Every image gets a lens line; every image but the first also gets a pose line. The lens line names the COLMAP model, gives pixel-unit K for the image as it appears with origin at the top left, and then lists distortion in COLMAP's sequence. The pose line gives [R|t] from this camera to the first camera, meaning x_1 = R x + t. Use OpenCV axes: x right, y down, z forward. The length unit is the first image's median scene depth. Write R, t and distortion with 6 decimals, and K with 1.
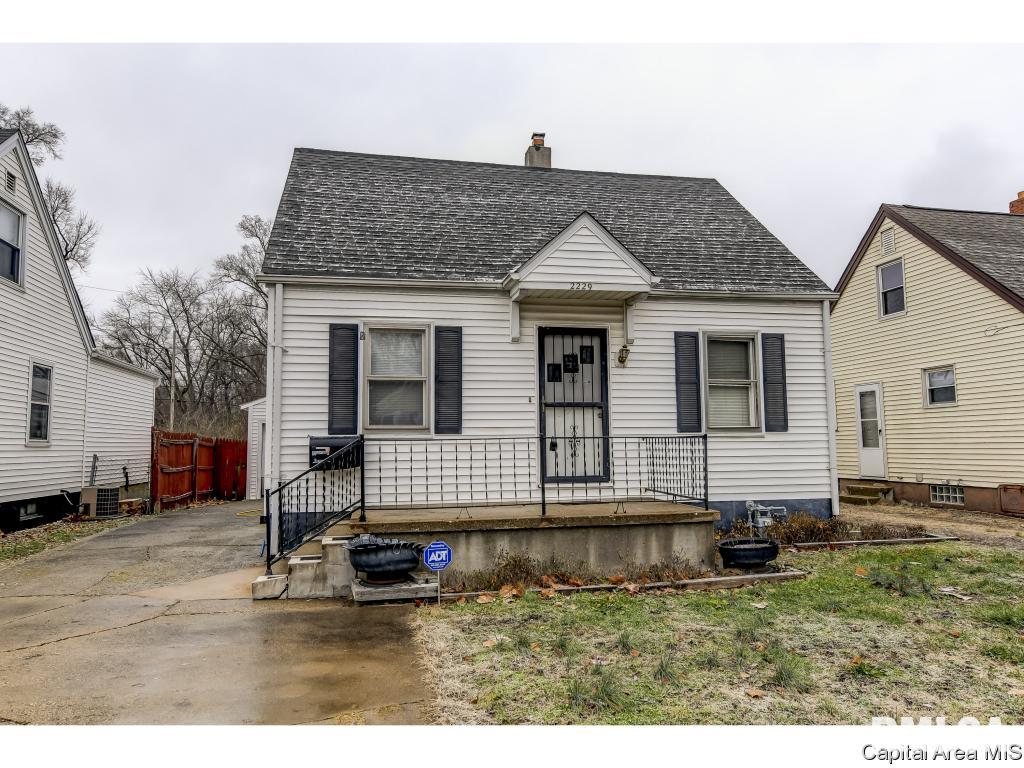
lens RADIAL K [[695.0, 0, 509.5], [0, 695.0, 385.1], [0, 0, 1]] dist [0.012404, -0.007767]
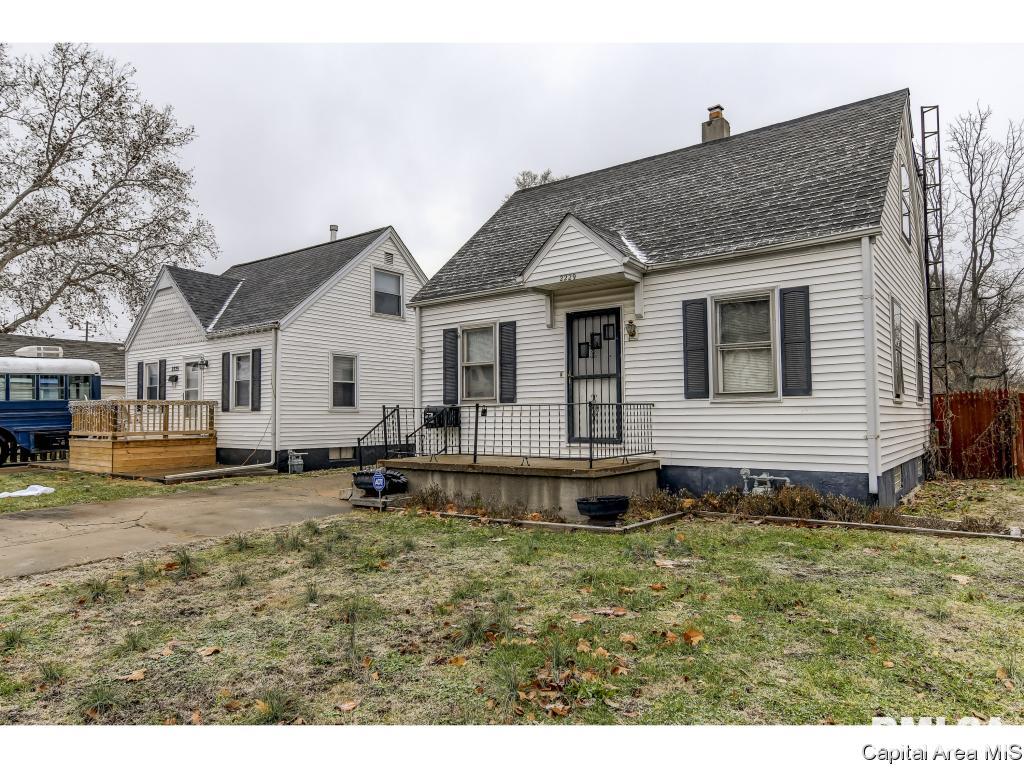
lens RADIAL K [[655.0, 0, 512.5], [0, 655.0, 385.2], [0, 0, 1]] dist [0.016971, -0.003440]
pose [[0.666800, -0.031686, -0.744563, 0.813487], [0.067444, 0.997562, 0.017947, 0.013522], [0.742179, -0.062183, 0.667311, 0.162837]]
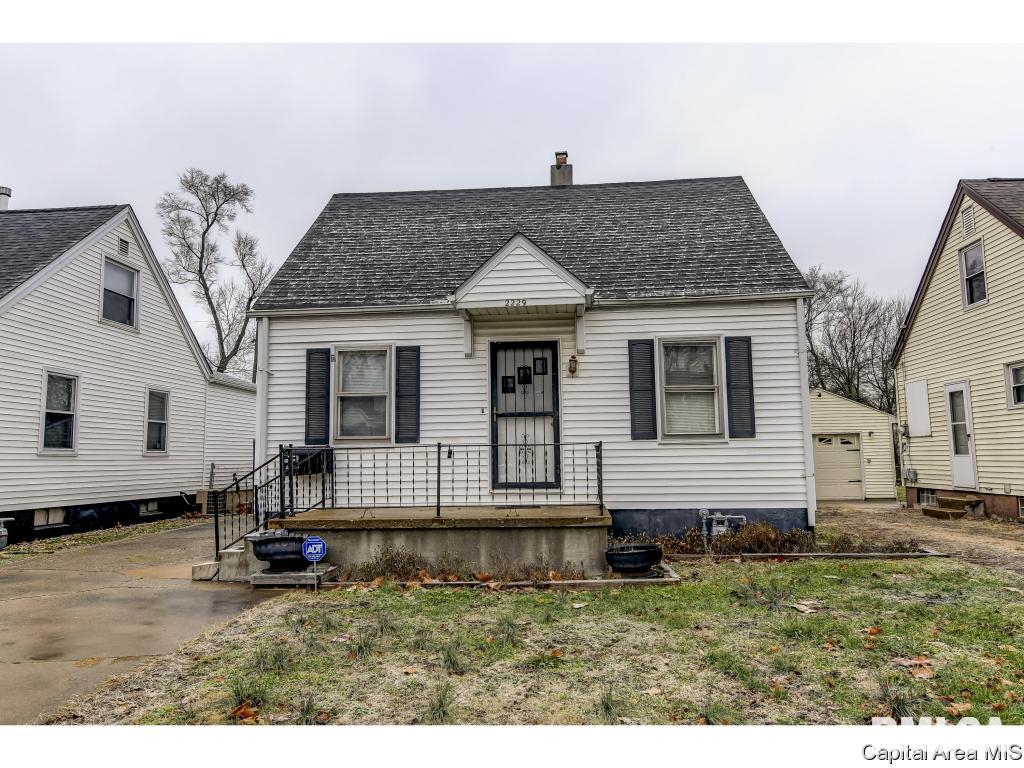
lens RADIAL K [[695.0, 0, 510.5], [0, 695.0, 383.6], [0, 0, 1]] dist [0.012404, -0.007767]
pose [[0.960445, -0.032672, -0.276545, 0.361599], [0.028228, 0.999401, -0.020038, 0.001912], [0.277034, 0.011439, 0.960792, -0.018781]]
